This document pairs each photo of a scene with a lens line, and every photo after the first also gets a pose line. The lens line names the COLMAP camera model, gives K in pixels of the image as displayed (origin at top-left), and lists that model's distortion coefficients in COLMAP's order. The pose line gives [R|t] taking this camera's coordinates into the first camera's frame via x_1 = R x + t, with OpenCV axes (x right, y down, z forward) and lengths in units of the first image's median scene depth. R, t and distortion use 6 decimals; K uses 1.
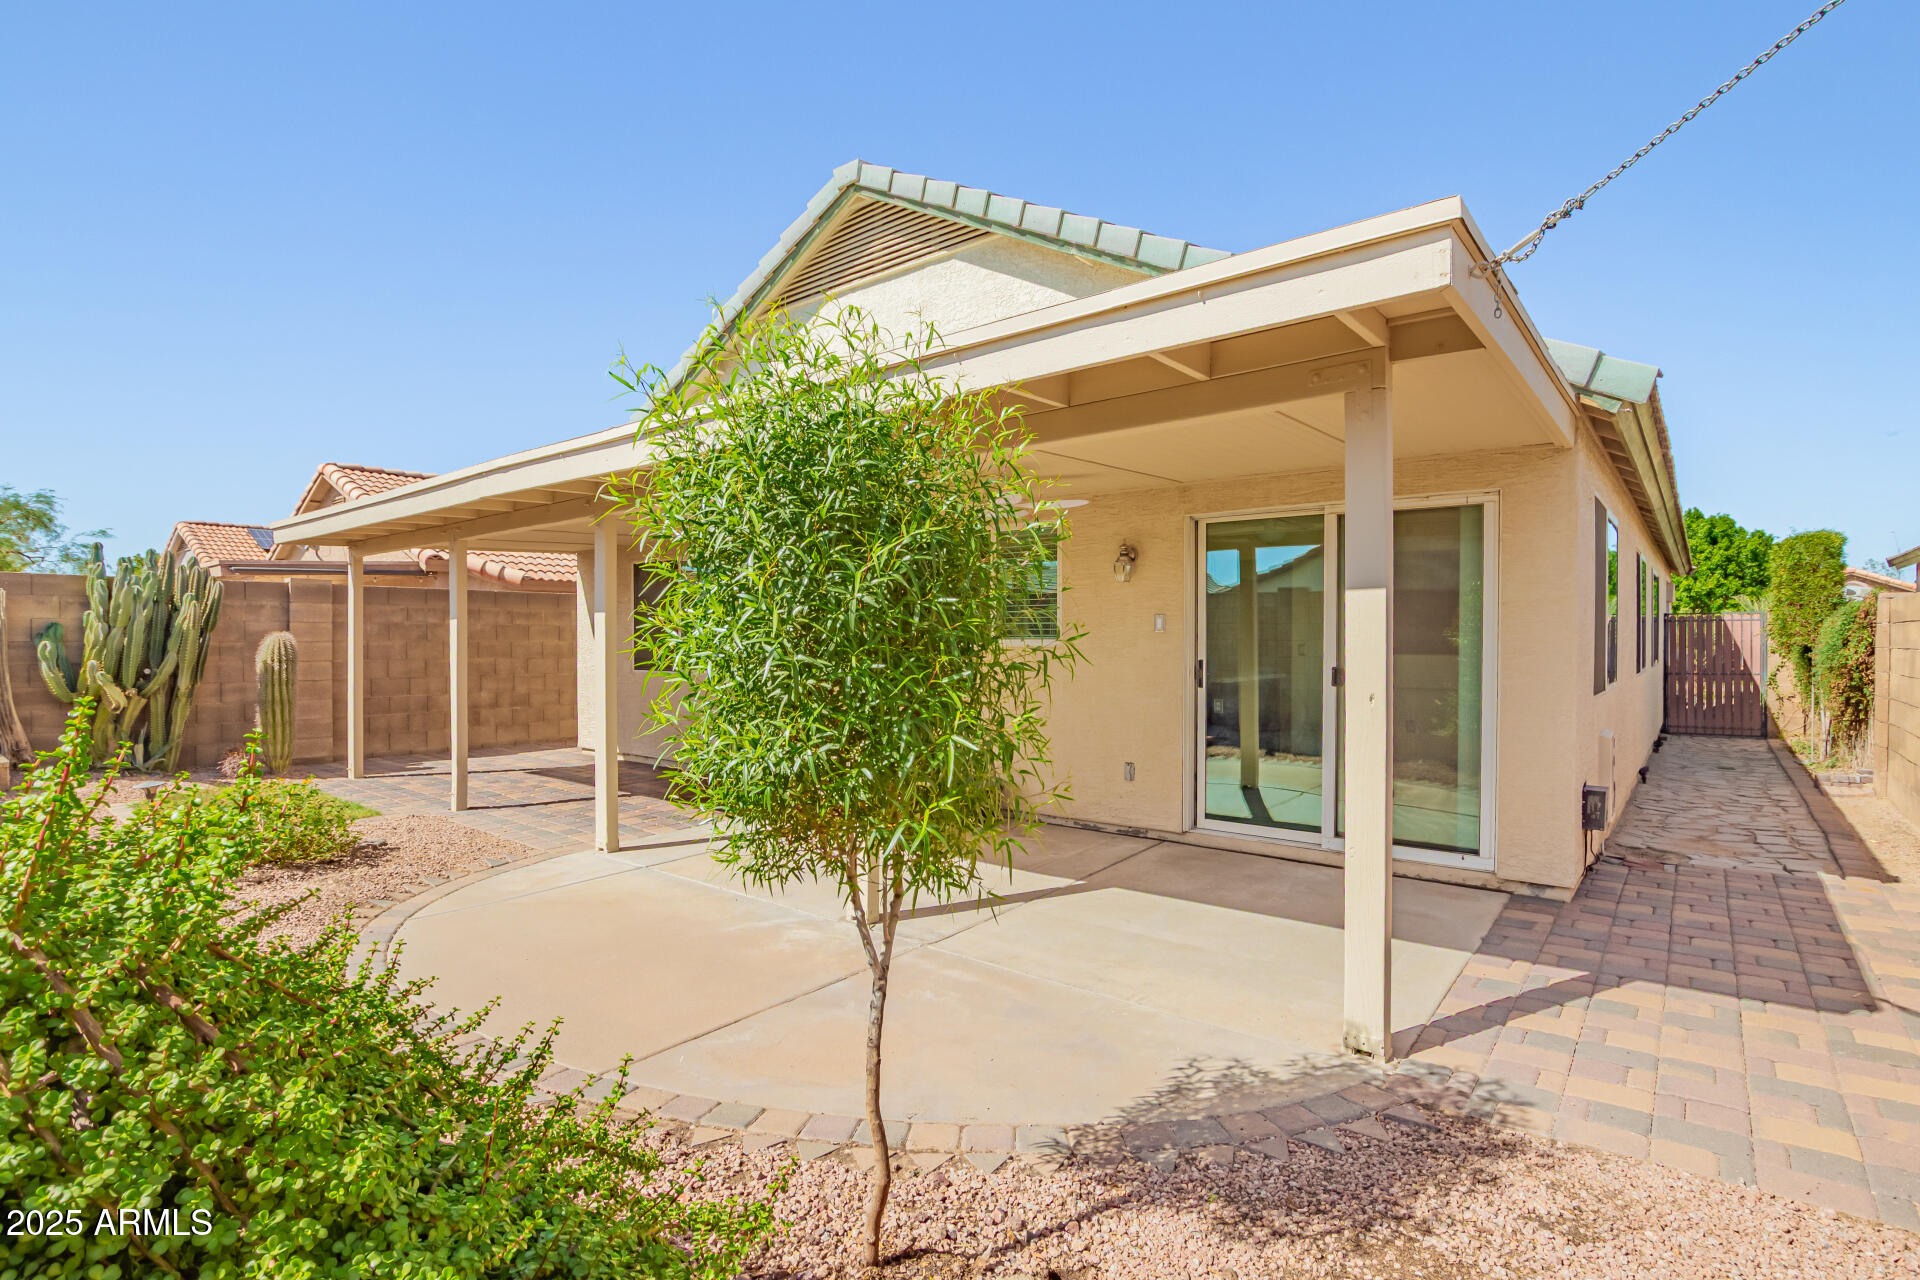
lens RADIAL K [[914.1, 0, 974.3], [0, 914.1, 634.5], [0, 0, 1]] dist [0.004622, -0.000336]
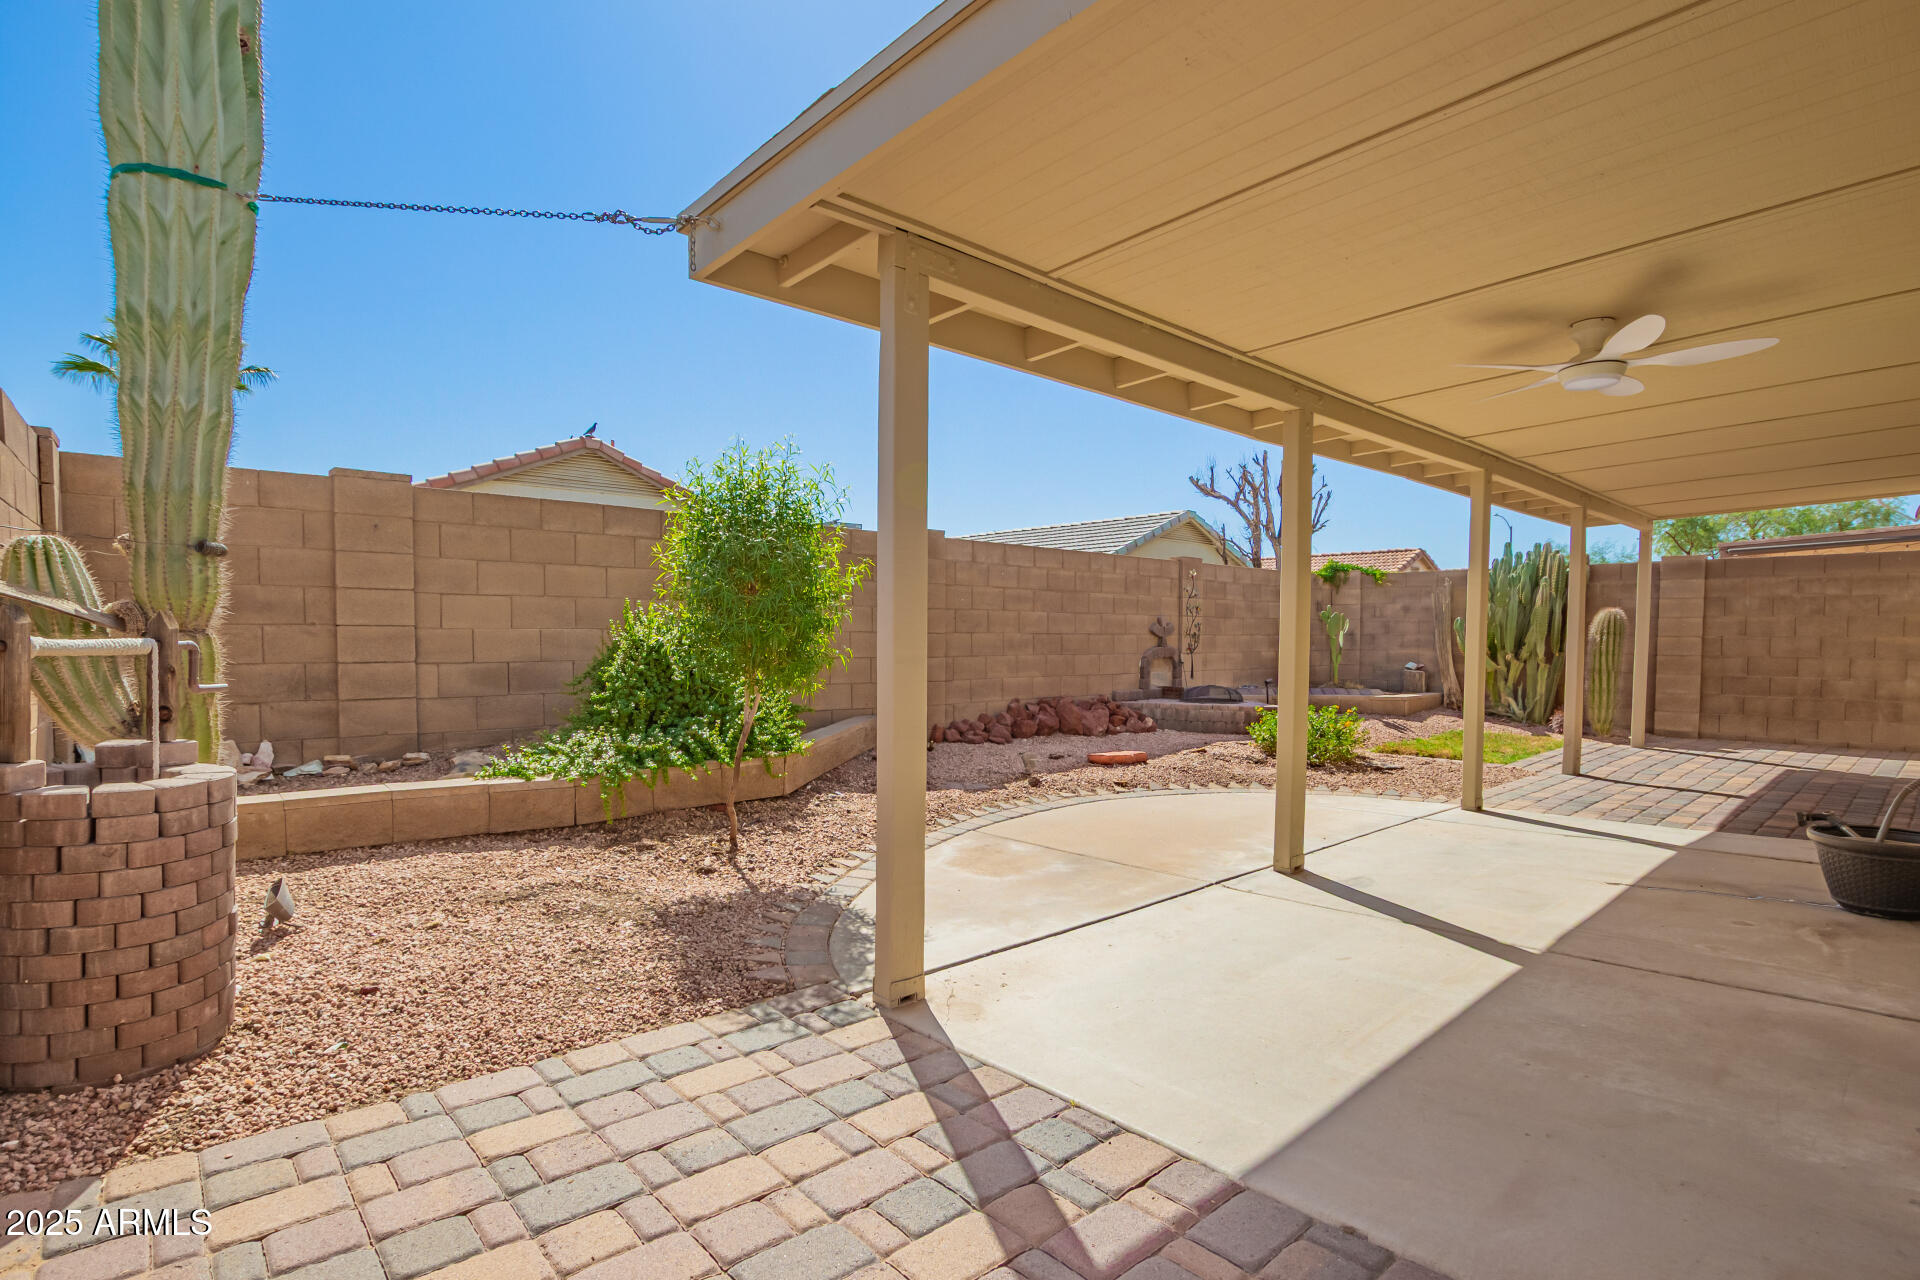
lens RADIAL K [[914.1, 0, 966.8], [0, 914.1, 642.3], [0, 0, 1]] dist [0.004622, -0.000336]
pose [[-0.163367, 0.004434, -0.986555, 0.386458], [-0.004272, 0.999977, 0.005202, 0.031512], [0.986556, 0.005064, -0.163345, 0.360021]]
